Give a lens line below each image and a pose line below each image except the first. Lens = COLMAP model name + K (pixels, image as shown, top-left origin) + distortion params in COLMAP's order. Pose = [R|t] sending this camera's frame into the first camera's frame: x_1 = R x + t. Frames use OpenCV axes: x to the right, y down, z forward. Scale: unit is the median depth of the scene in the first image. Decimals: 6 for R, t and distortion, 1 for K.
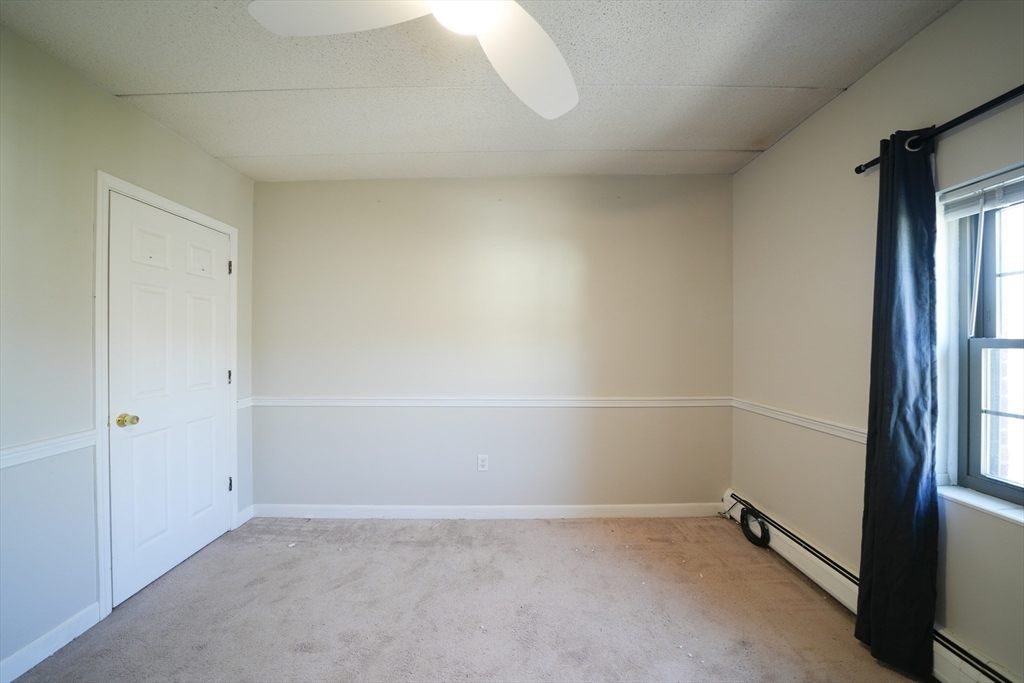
lens RADIAL K [[361.8, 0, 507.0], [0, 361.8, 344.9], [0, 0, 1]] dist [-0.020048, 0.000185]
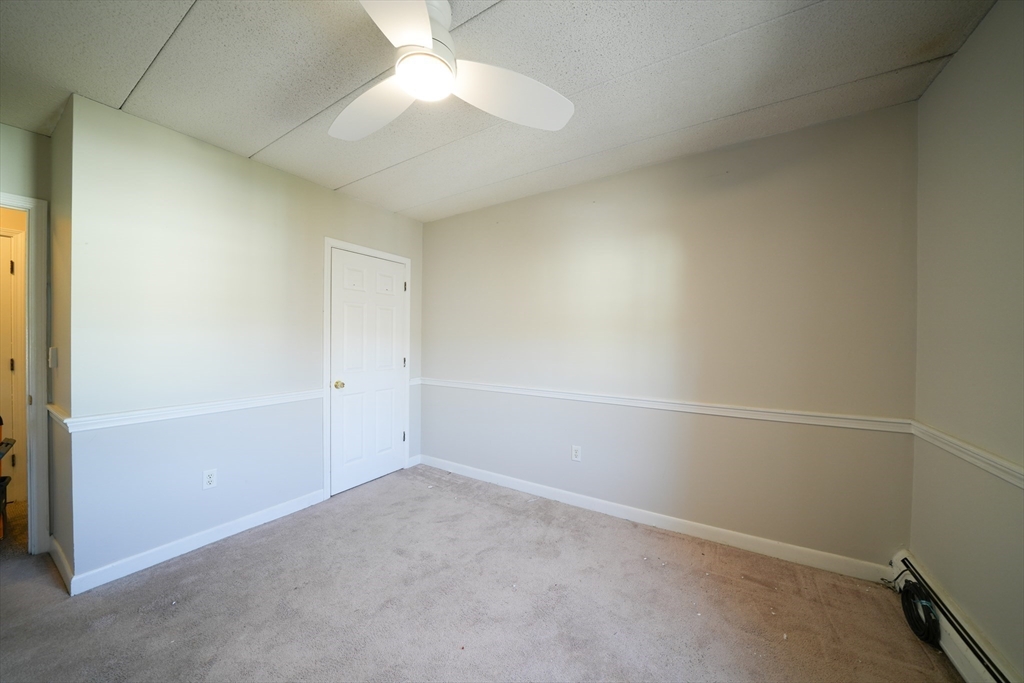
lens RADIAL K [[347.1, 0, 510.0], [0, 347.1, 344.5], [0, 0, 1]] dist [-0.023954, 0.002664]
pose [[0.849623, 0.014129, -0.527200, 0.333567], [-0.011892, 0.999900, 0.007633, 0.001211], [0.527256, -0.000216, 0.849707, 0.035295]]
